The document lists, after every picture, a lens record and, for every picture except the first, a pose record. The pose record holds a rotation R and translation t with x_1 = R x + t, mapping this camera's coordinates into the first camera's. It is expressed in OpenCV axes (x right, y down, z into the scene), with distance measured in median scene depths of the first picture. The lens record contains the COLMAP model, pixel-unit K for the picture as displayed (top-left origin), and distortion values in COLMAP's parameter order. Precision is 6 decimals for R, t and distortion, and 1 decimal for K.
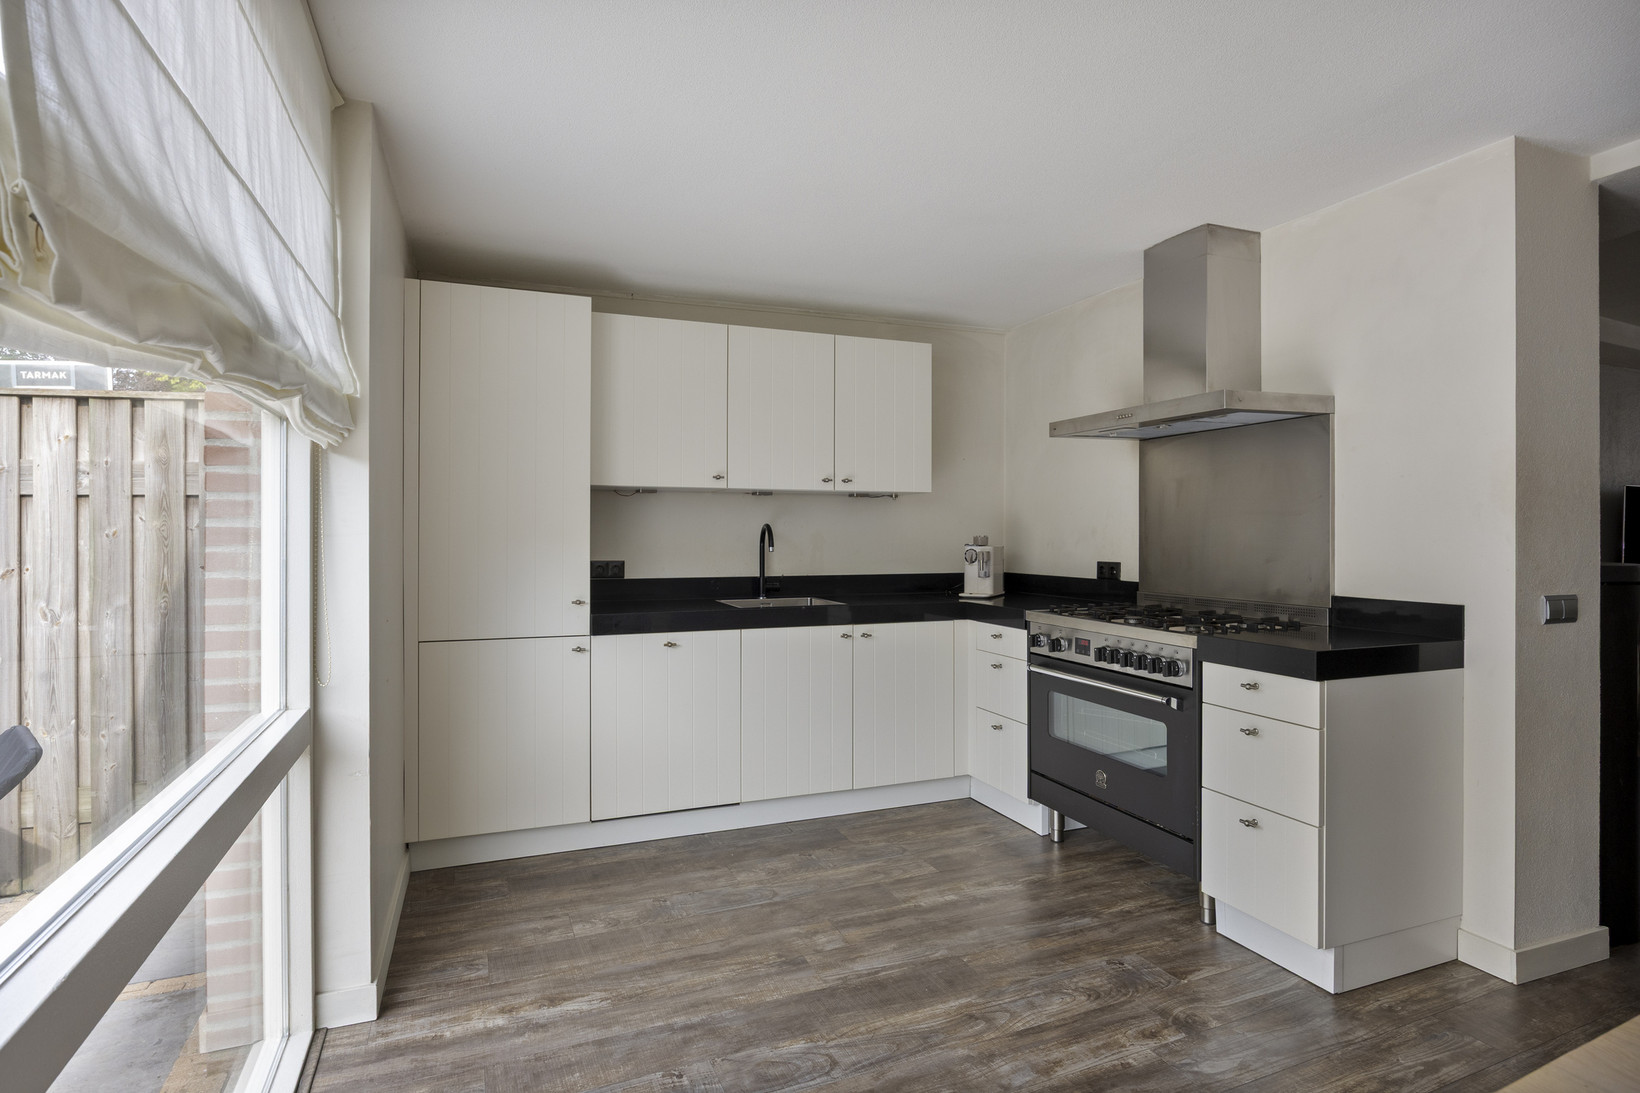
lens RADIAL K [[867.8, 0, 869.8], [0, 867.8, 537.9], [0, 0, 1]] dist [-0.004069, -0.002722]
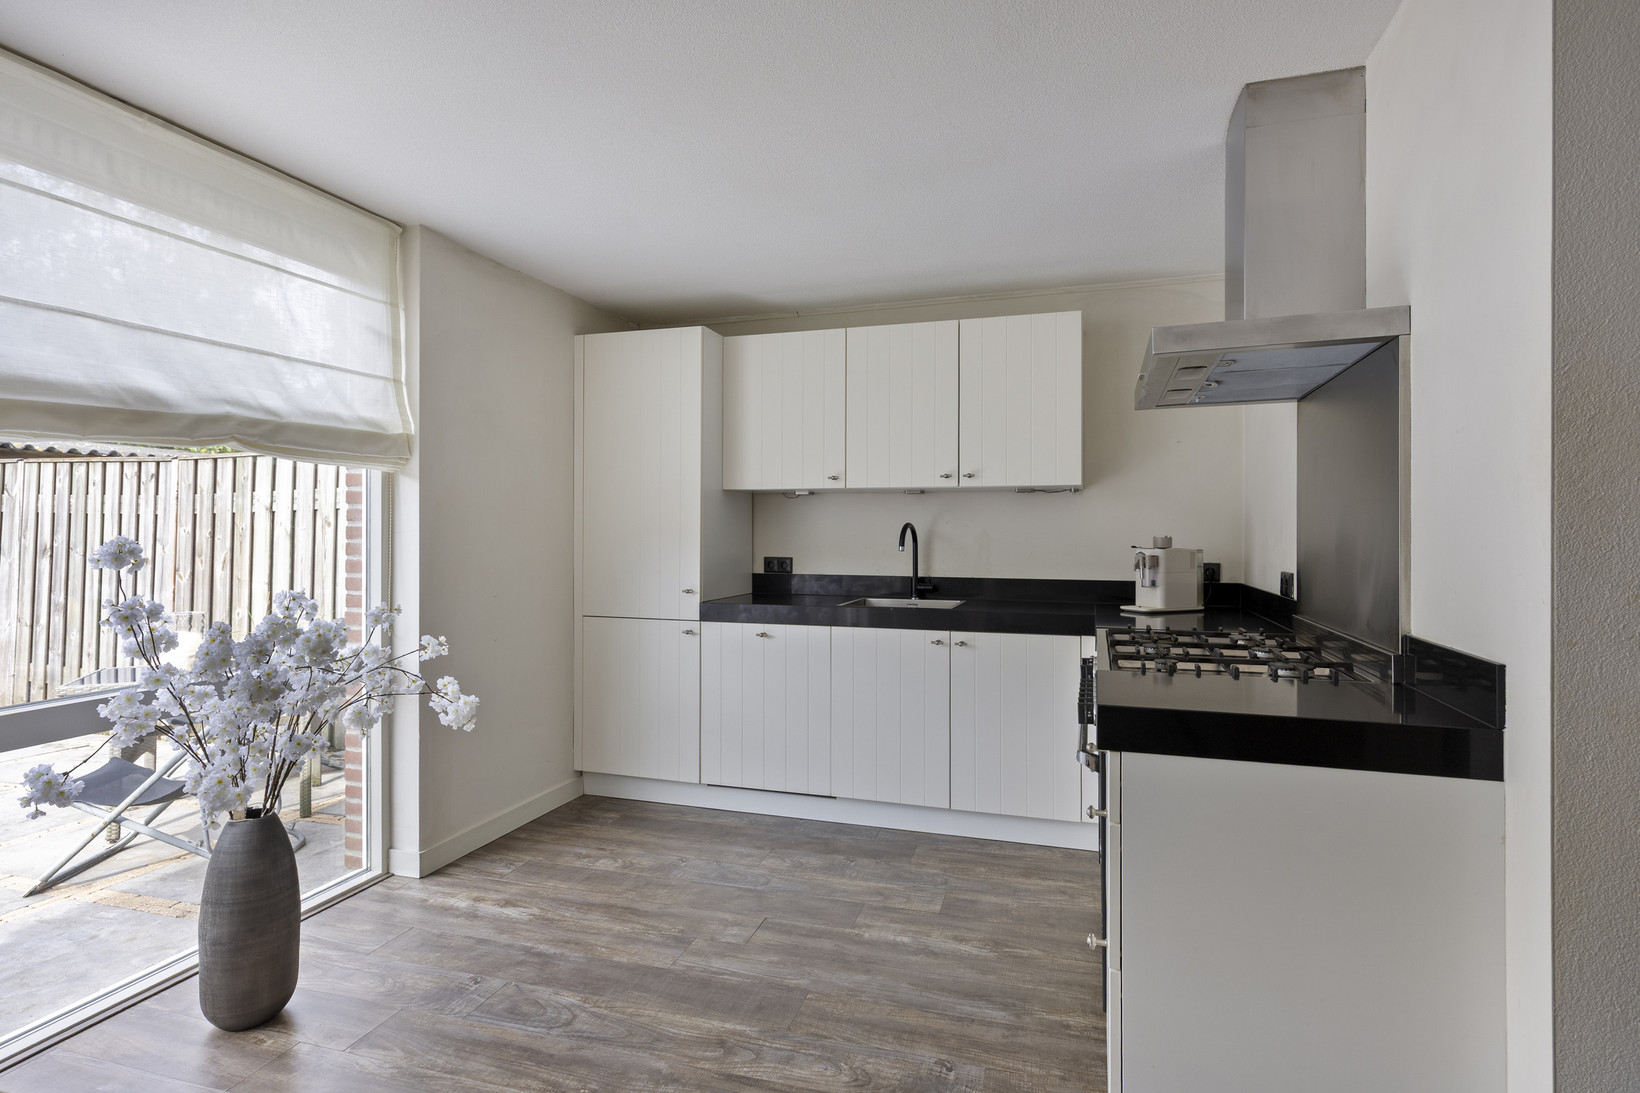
lens RADIAL K [[867.8, 0, 825.2], [0, 867.8, 536.0], [0, 0, 1]] dist [-0.004069, -0.002722]
pose [[0.754720, 0.003874, -0.656035, 0.613308], [-0.006025, 0.999981, -0.001027, 0.000137], [0.656019, 0.004728, 0.754729, 0.268393]]
